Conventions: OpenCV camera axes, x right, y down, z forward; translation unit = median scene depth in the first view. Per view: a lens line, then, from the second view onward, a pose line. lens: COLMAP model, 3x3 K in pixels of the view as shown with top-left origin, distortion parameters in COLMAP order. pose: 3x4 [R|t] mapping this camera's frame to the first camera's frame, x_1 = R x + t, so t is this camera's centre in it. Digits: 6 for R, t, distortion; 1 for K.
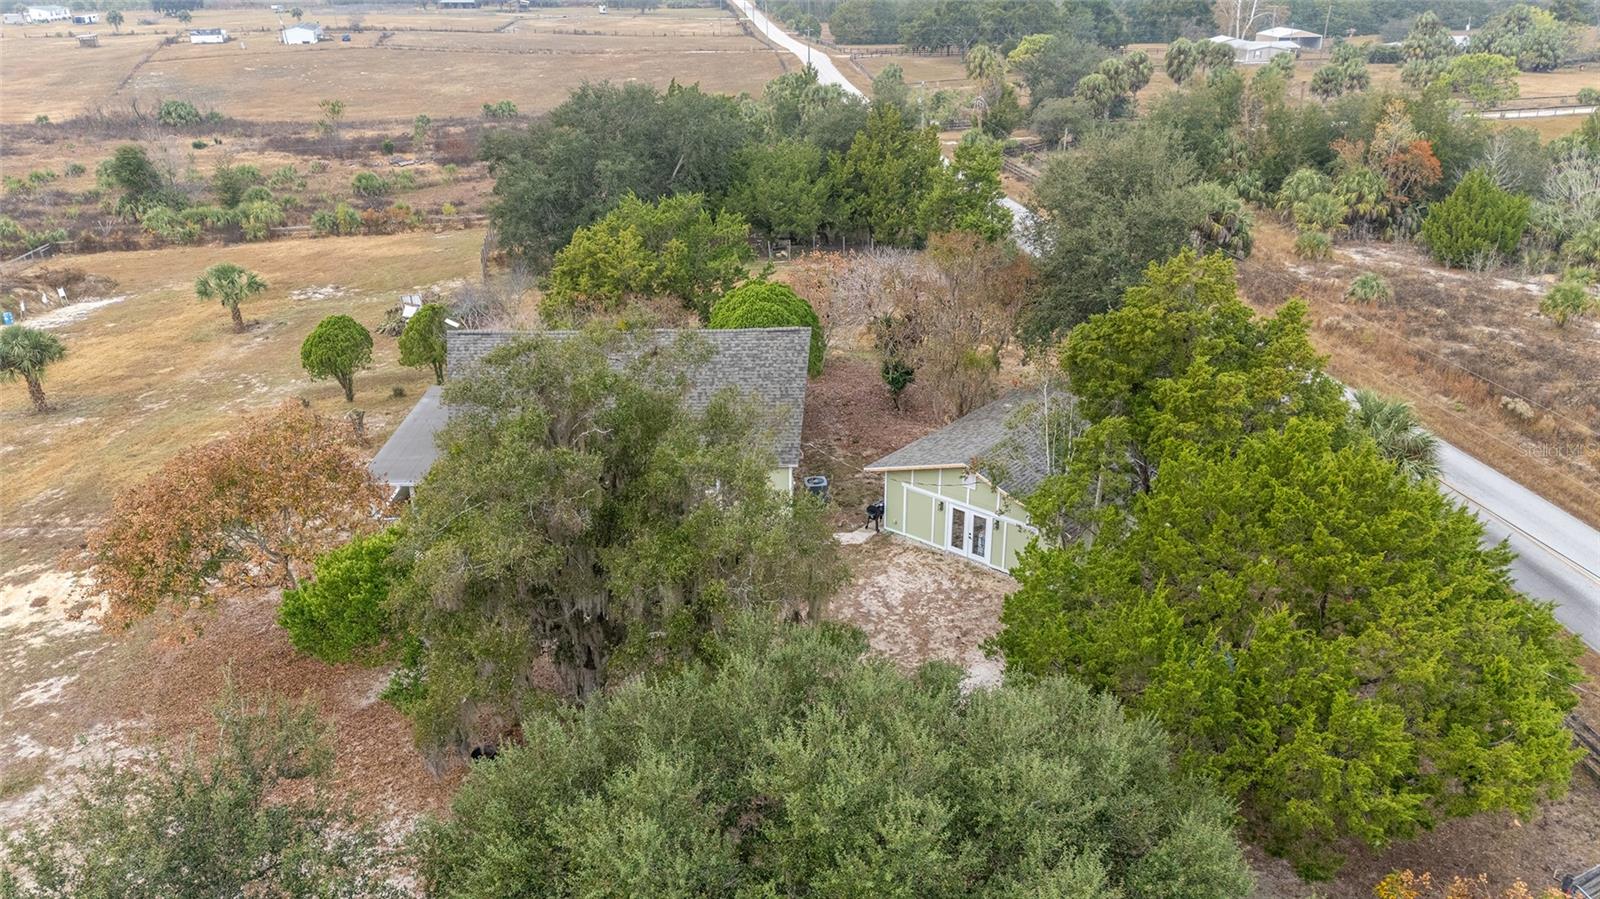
lens RADIAL K [[1174.4, 0, 800.0], [0, 1174.4, 449.5], [0, 0, 1]] dist [0.079402, -0.087666]
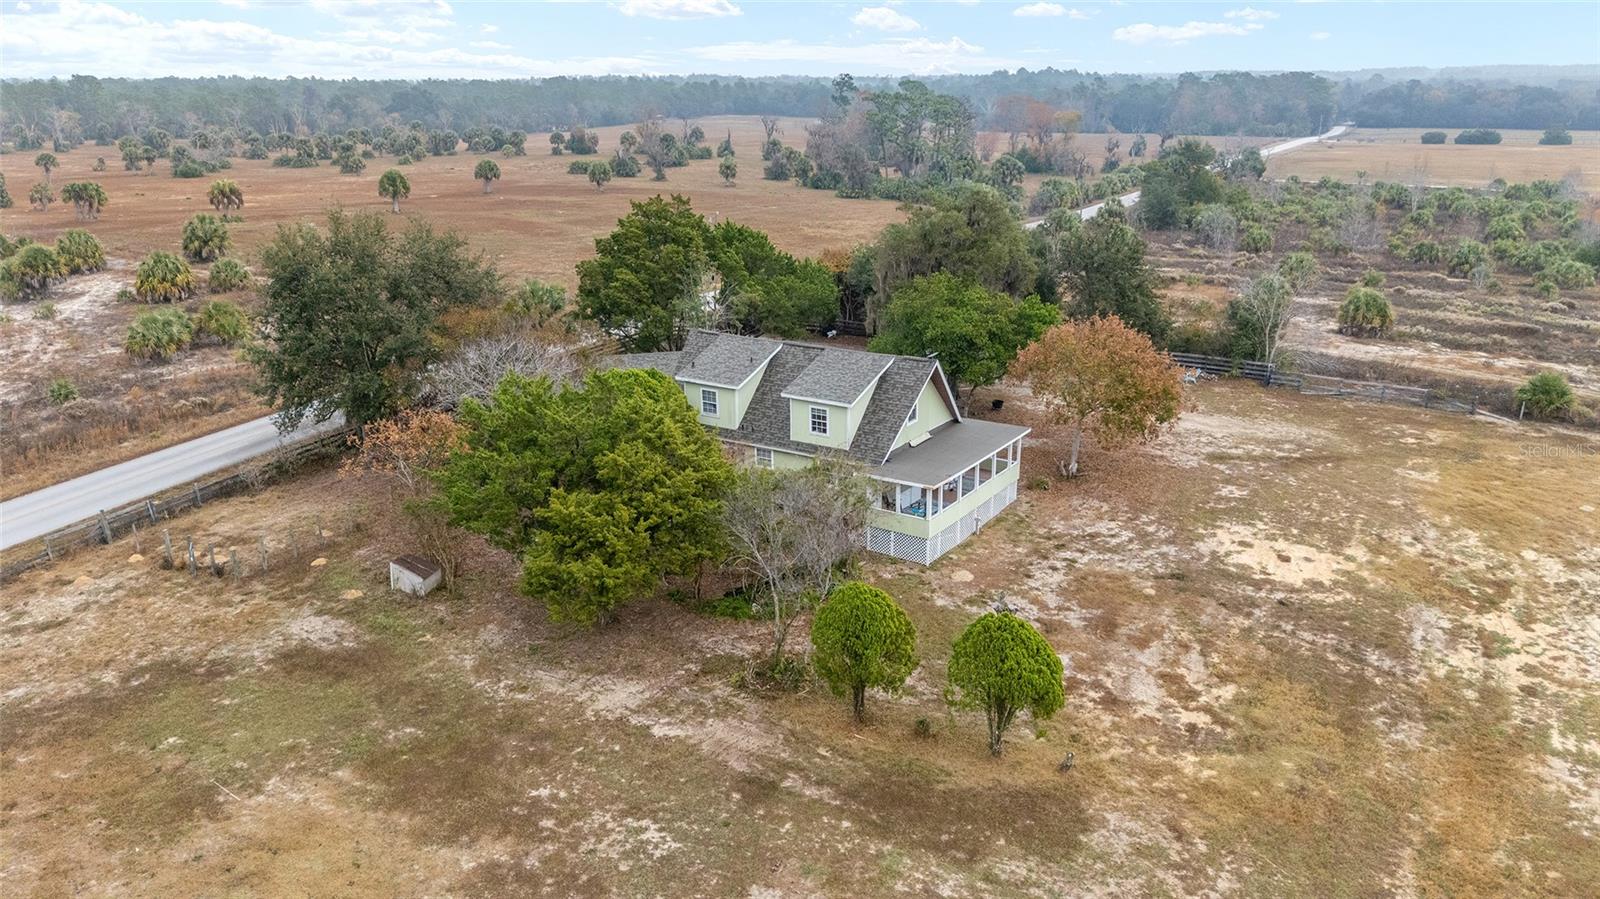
lens RADIAL K [[1181.3, 0, 800.0], [0, 1181.3, 449.5], [0, 0, 1]] dist [0.024320, 0.003261]
pose [[-0.824186, -0.151714, 0.545620, -0.890318], [0.239189, 0.780044, 0.578204, -0.783588], [-0.513329, 0.607054, -0.606613, 1.954175]]
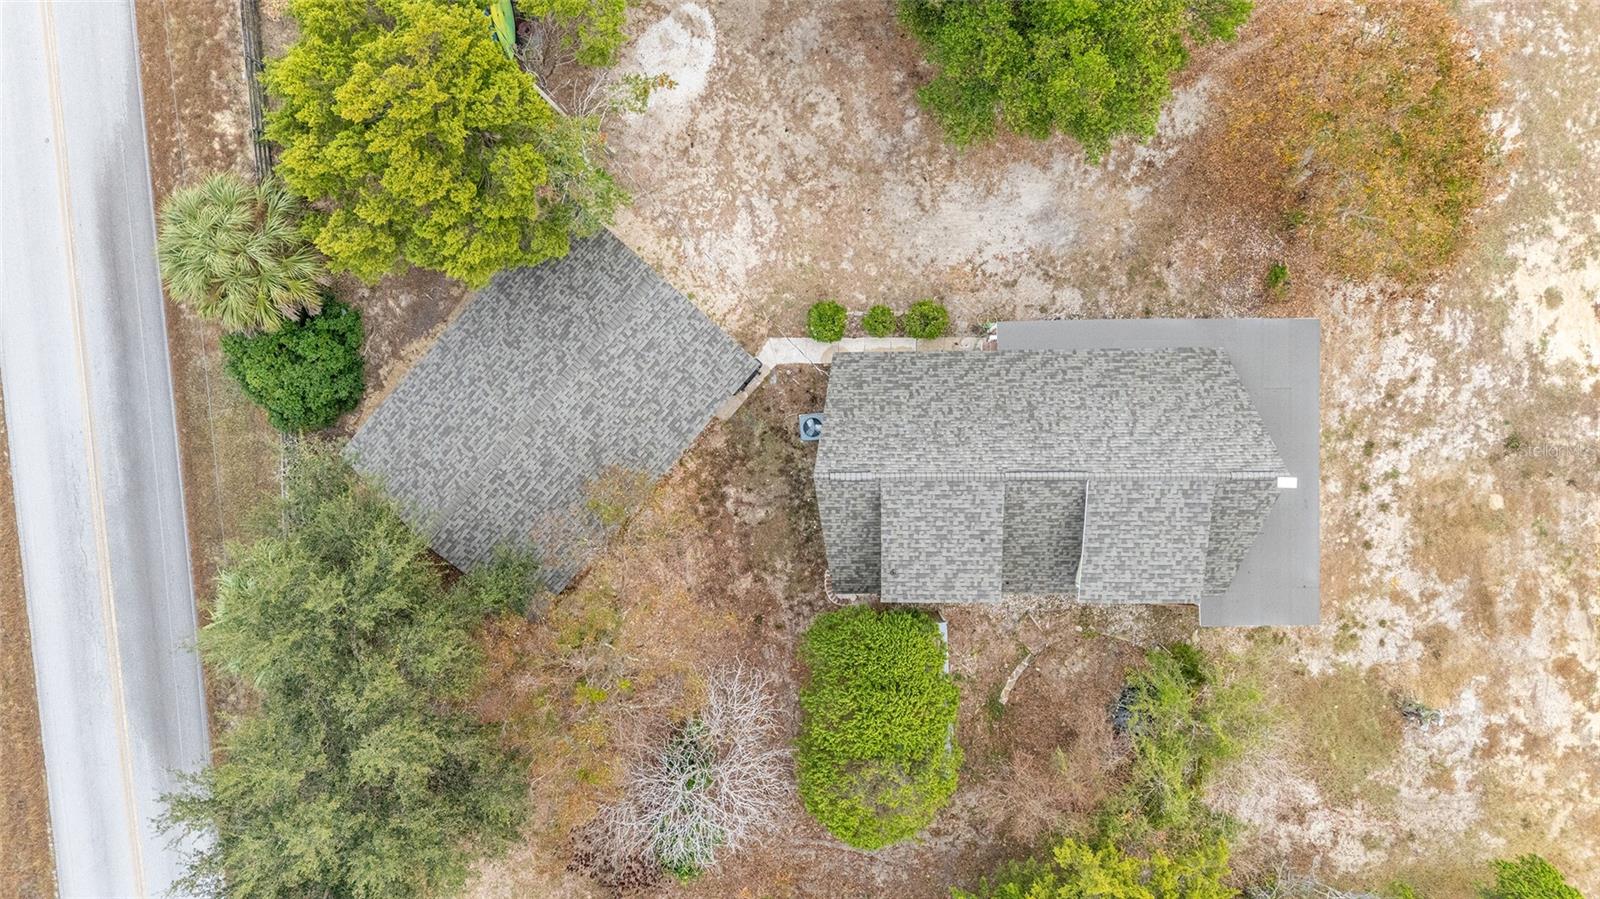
lens RADIAL K [[1174.4, 0, 800.0], [0, 1174.4, 449.5], [0, 0, 1]] dist [0.079402, -0.087666]
pose [[-0.999477, -0.014350, 0.028965, -0.003233], [0.032289, -0.400791, 0.915600, -0.864505], [-0.001530, 0.916057, 0.401045, 0.724613]]
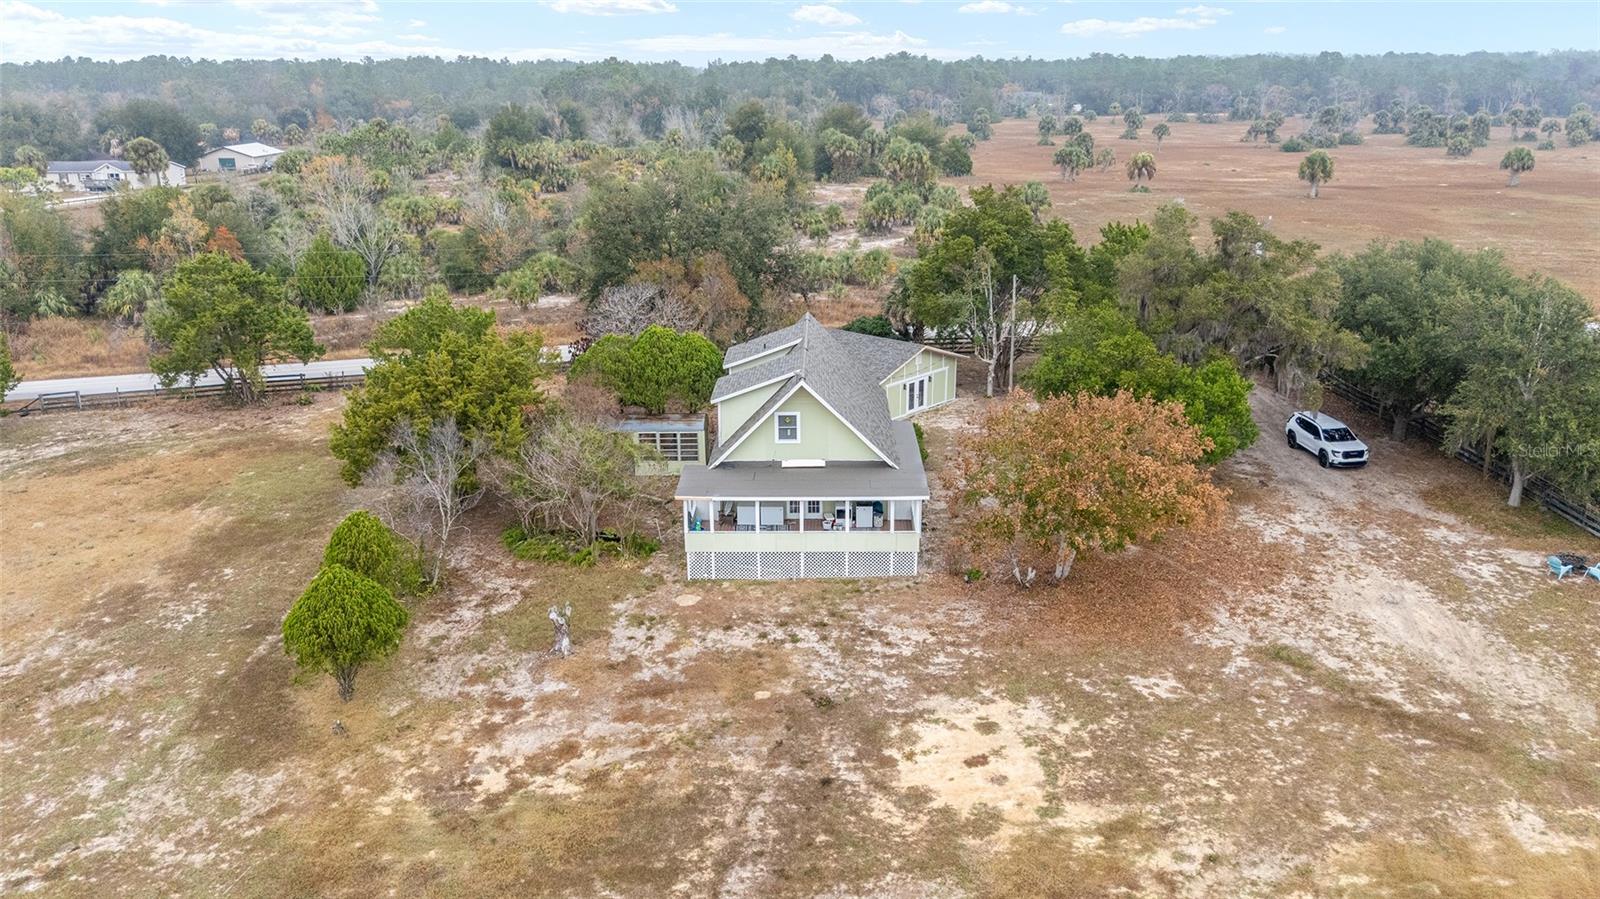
lens RADIAL K [[1174.4, 0, 800.0], [0, 1174.4, 449.5], [0, 0, 1]] dist [0.079402, -0.087666]
pose [[0.040591, -0.298259, 0.953622, -1.400990], [0.400907, 0.879075, 0.257878, -0.337076], [-0.915219, 0.371846, 0.155257, 0.924962]]
